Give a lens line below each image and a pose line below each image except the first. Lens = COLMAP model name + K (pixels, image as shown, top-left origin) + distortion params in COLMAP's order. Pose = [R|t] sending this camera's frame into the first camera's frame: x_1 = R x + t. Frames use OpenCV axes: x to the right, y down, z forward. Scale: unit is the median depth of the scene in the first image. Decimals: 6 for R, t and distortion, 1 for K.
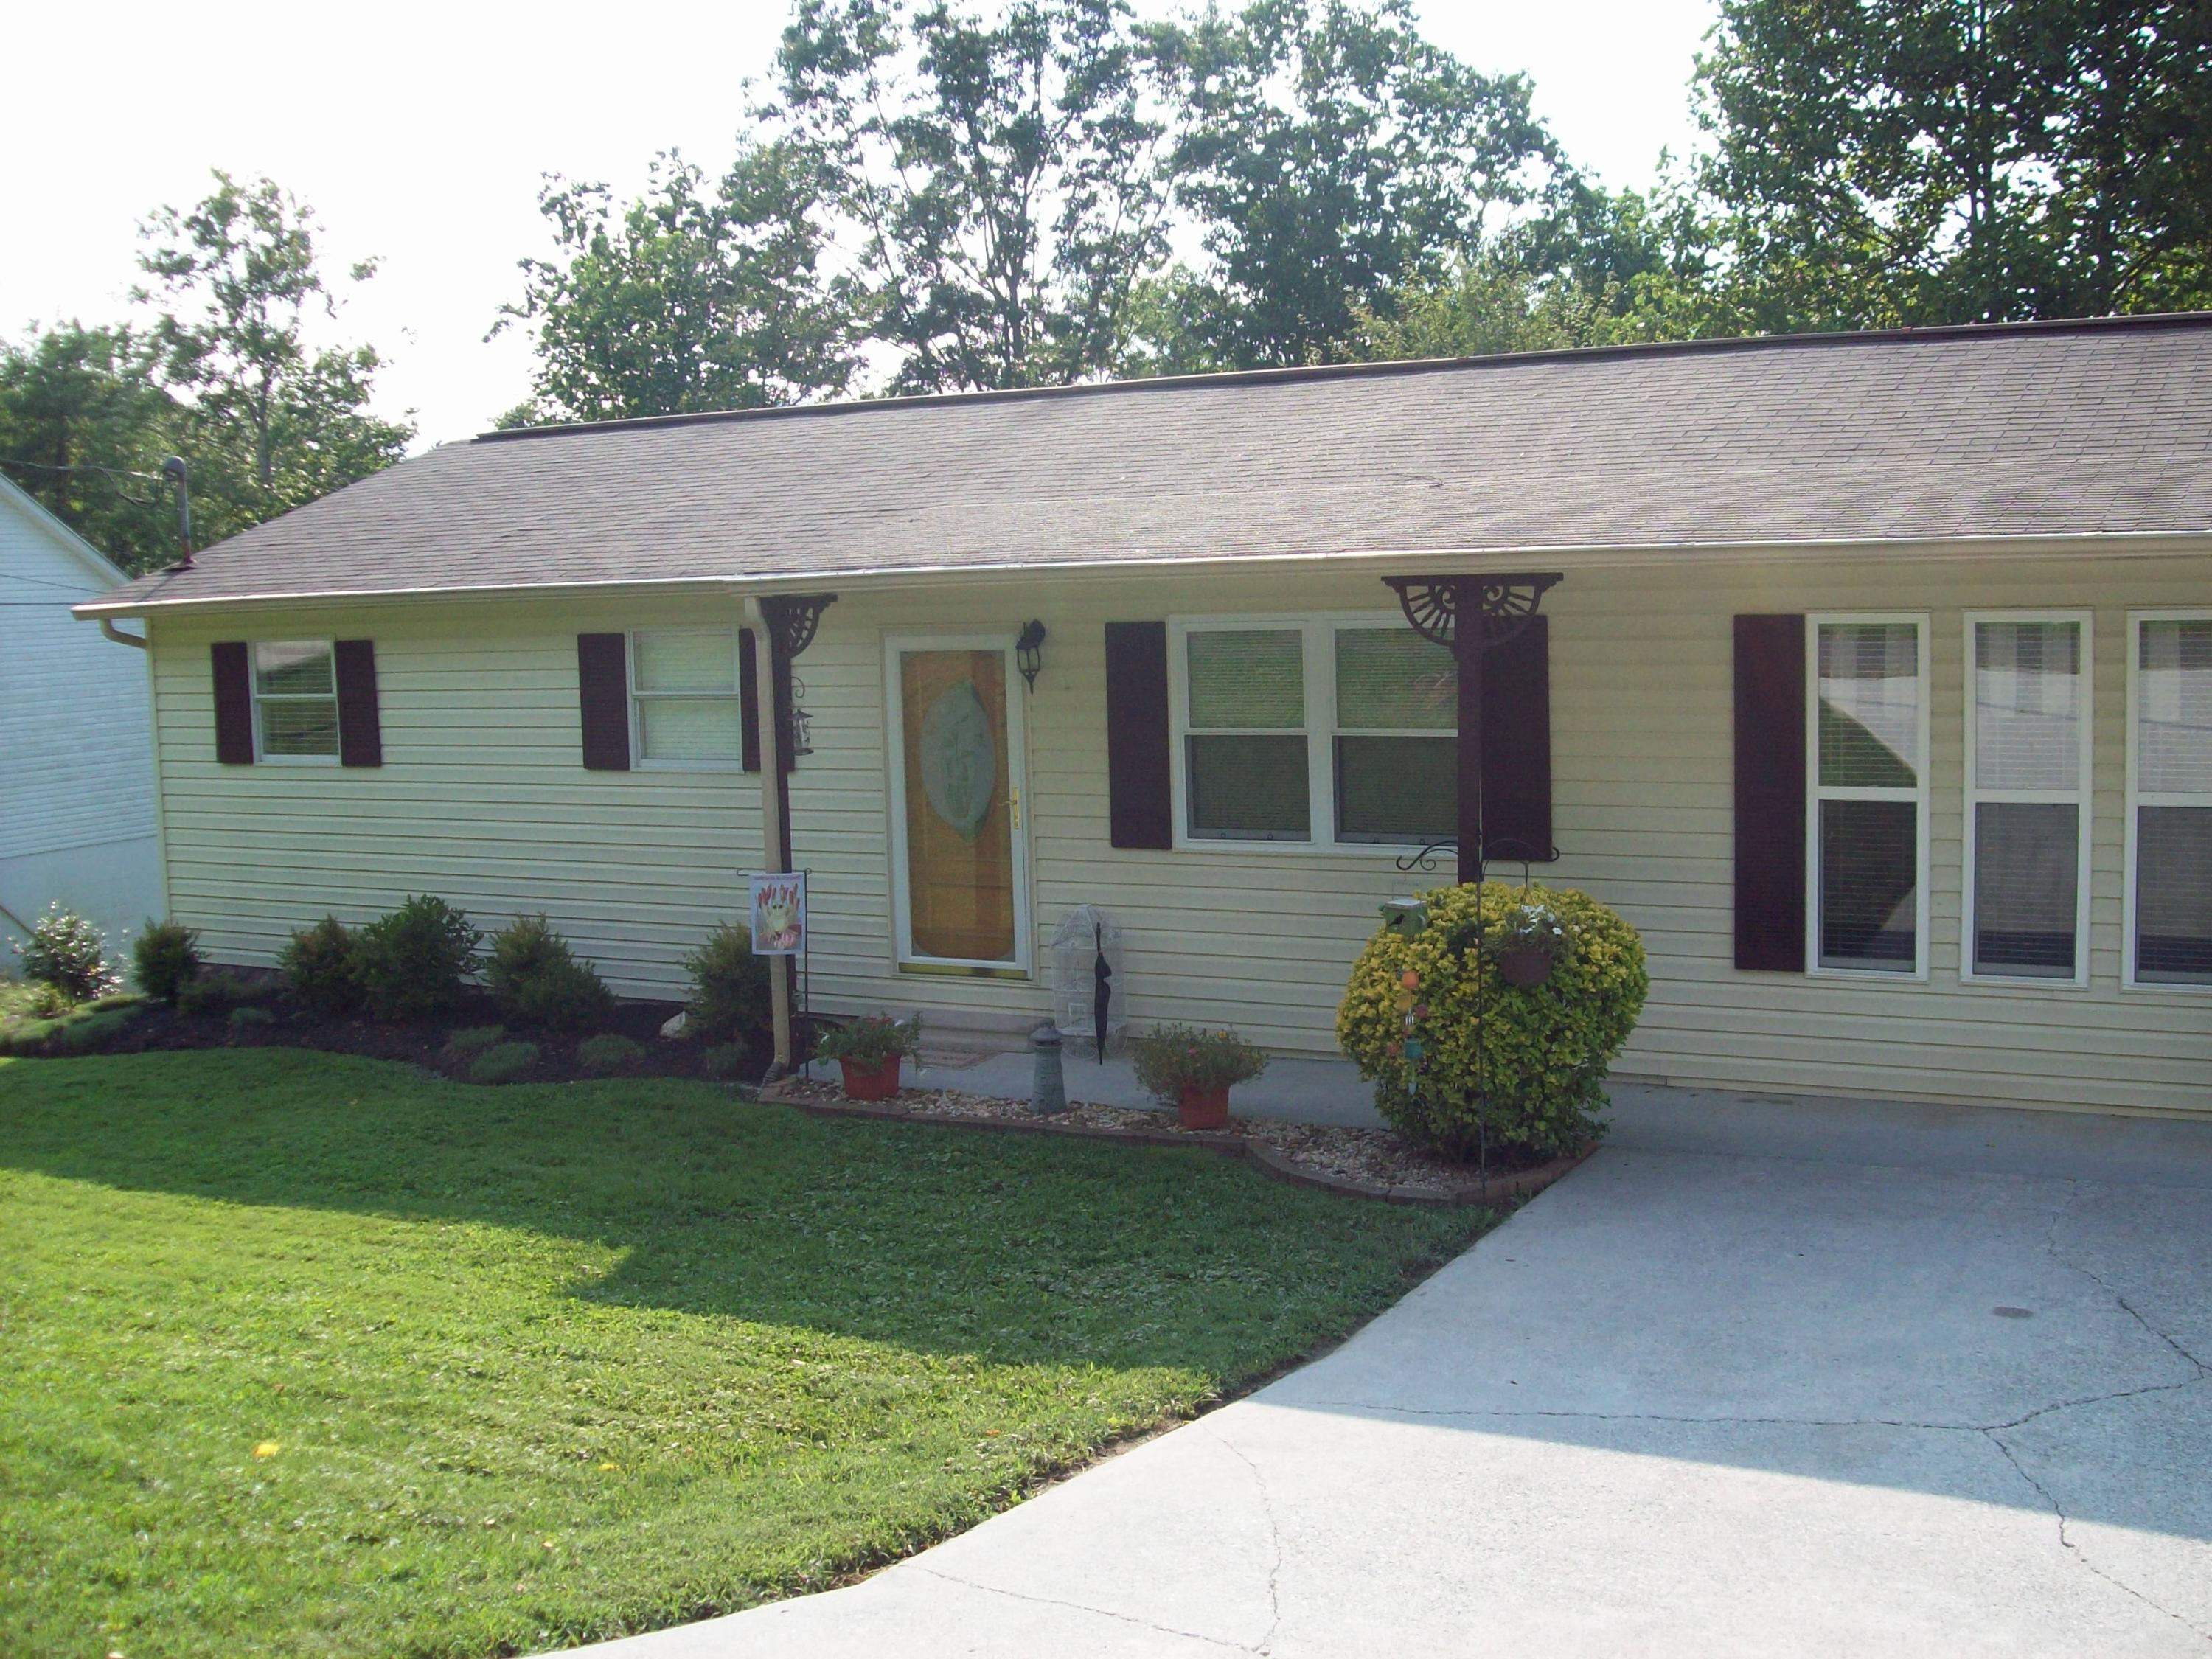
lens RADIAL K [[2372.3, 0, 1150.9], [0, 2372.3, 832.6], [0, 0, 1]] dist [-0.188092, 0.162664]
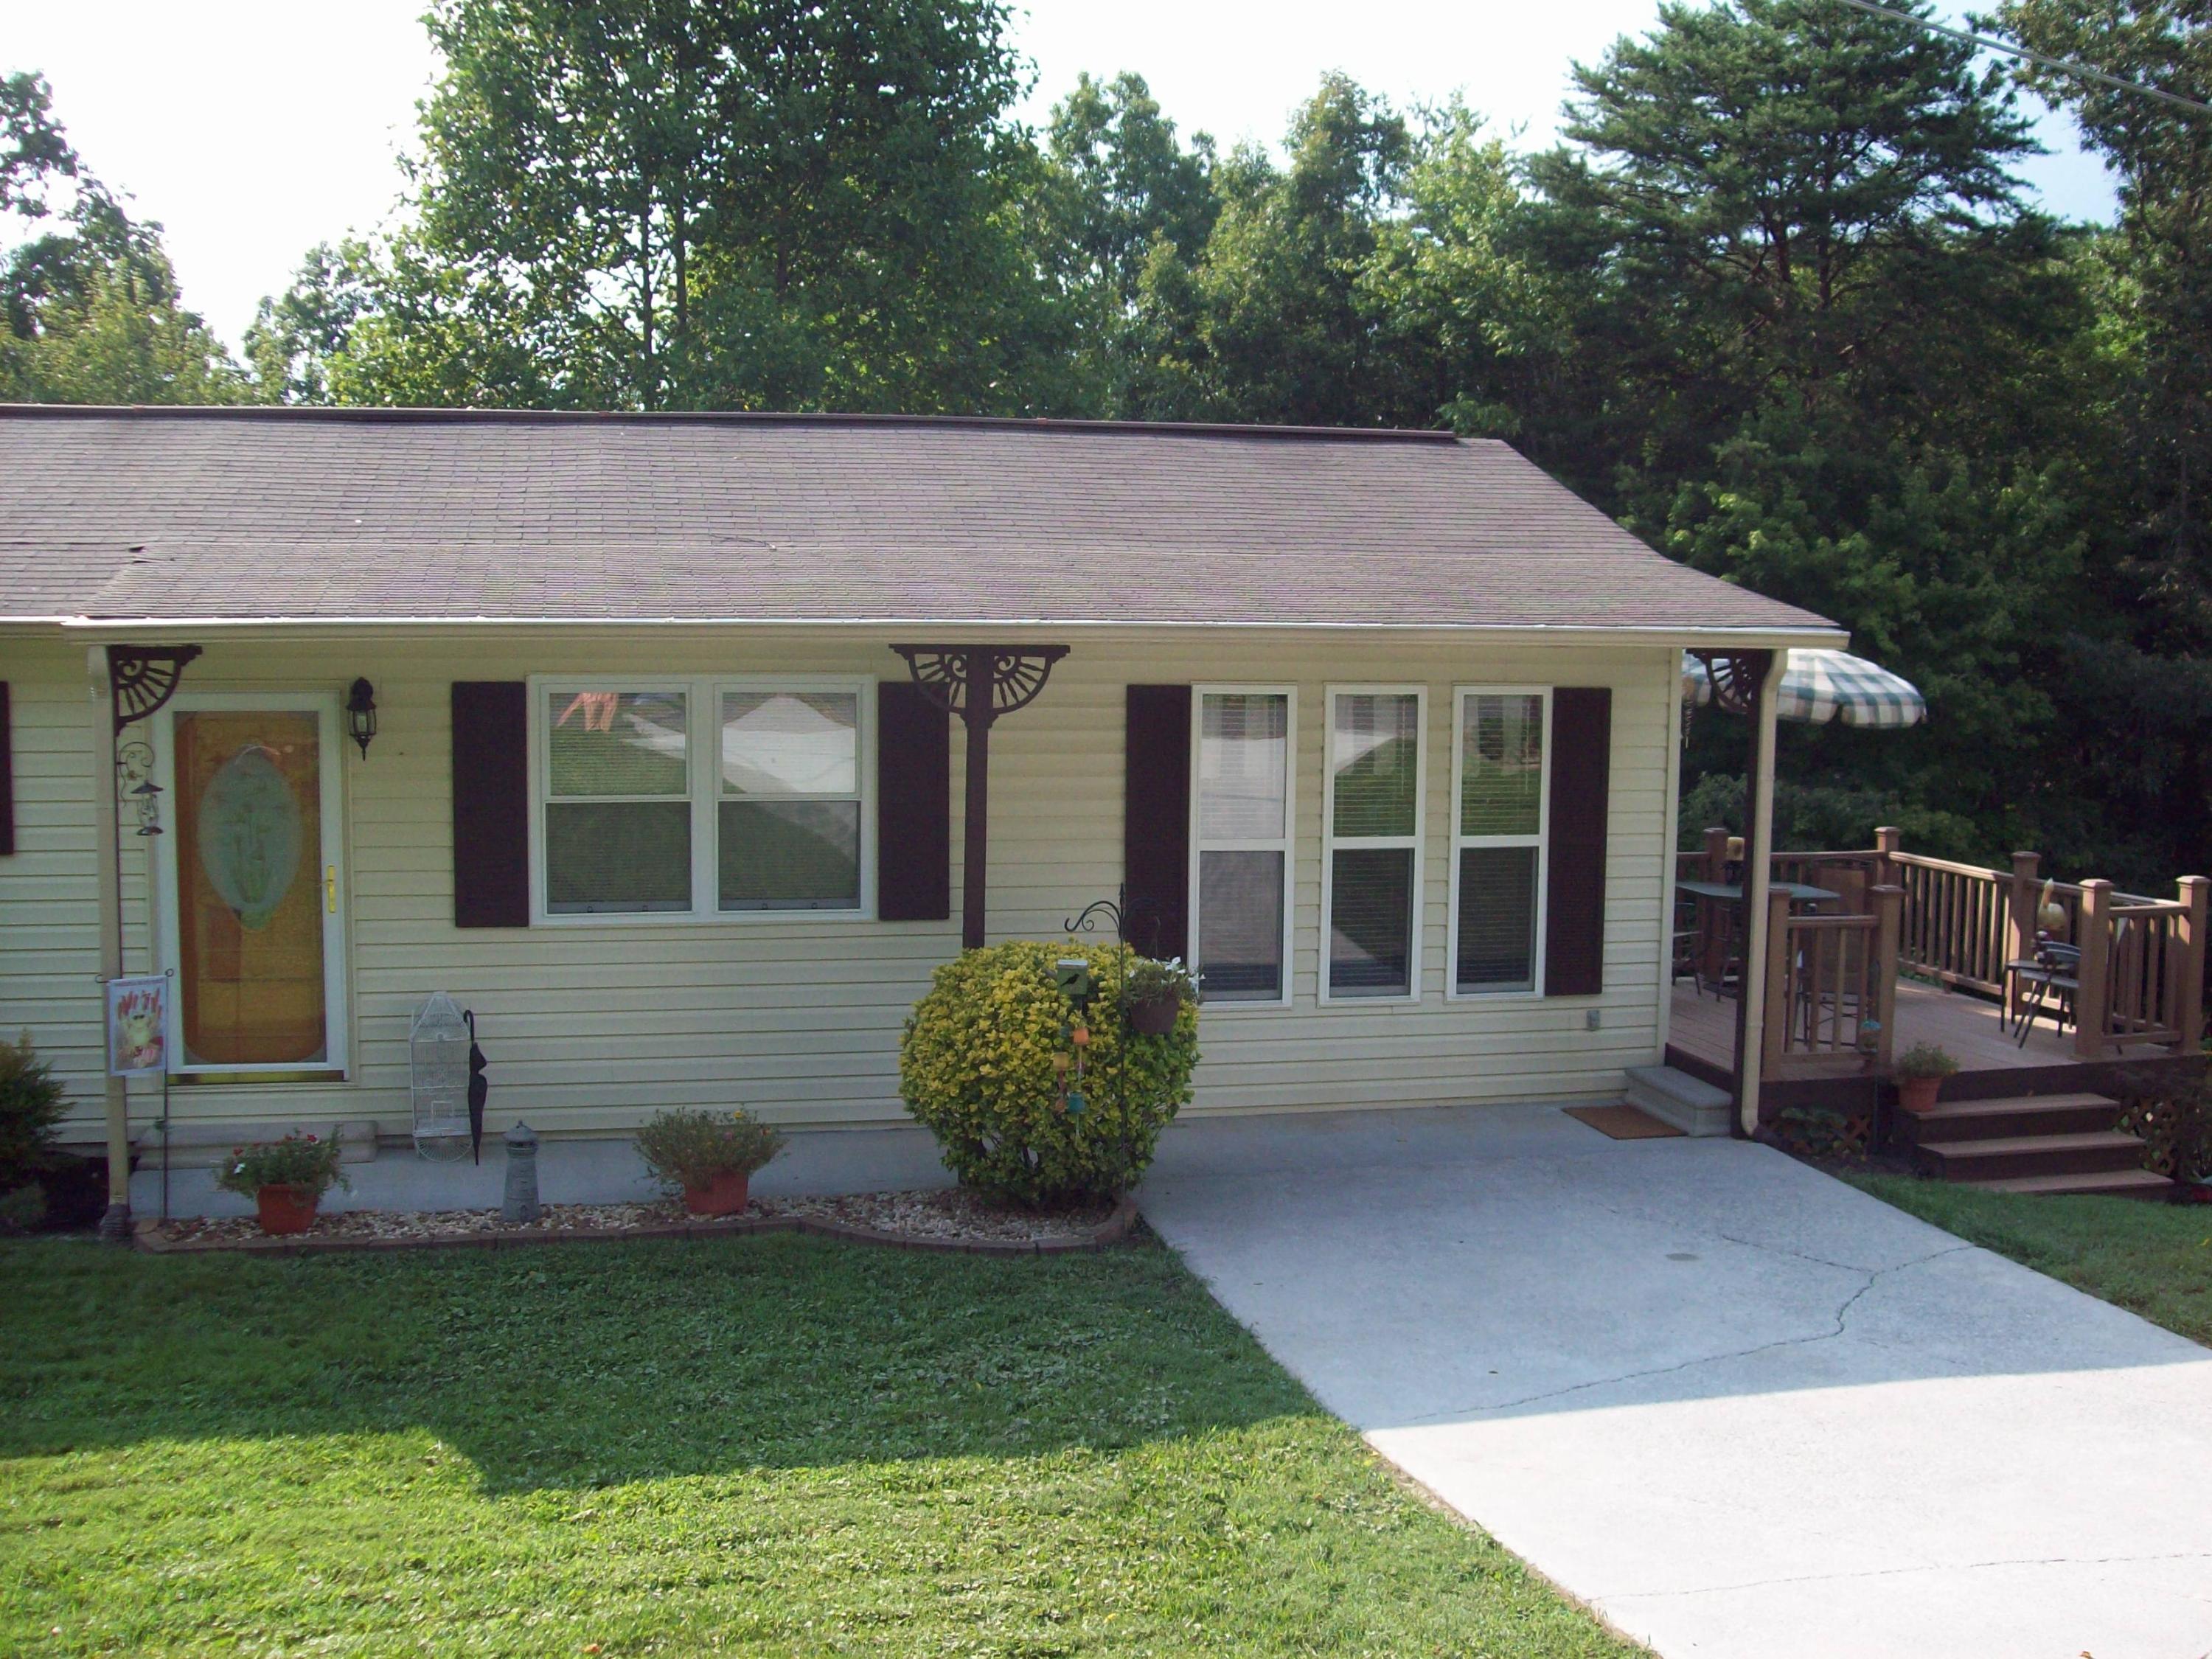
lens RADIAL K [[2372.3, 0, 1150.9], [0, 2372.3, 832.6], [0, 0, 1]] dist [-0.188092, 0.162664]
pose [[0.746022, -0.025031, 0.665451, -0.390050], [0.038067, 0.999262, -0.005088, -0.014628], [-0.664832, 0.029127, 0.746424, 0.138826]]
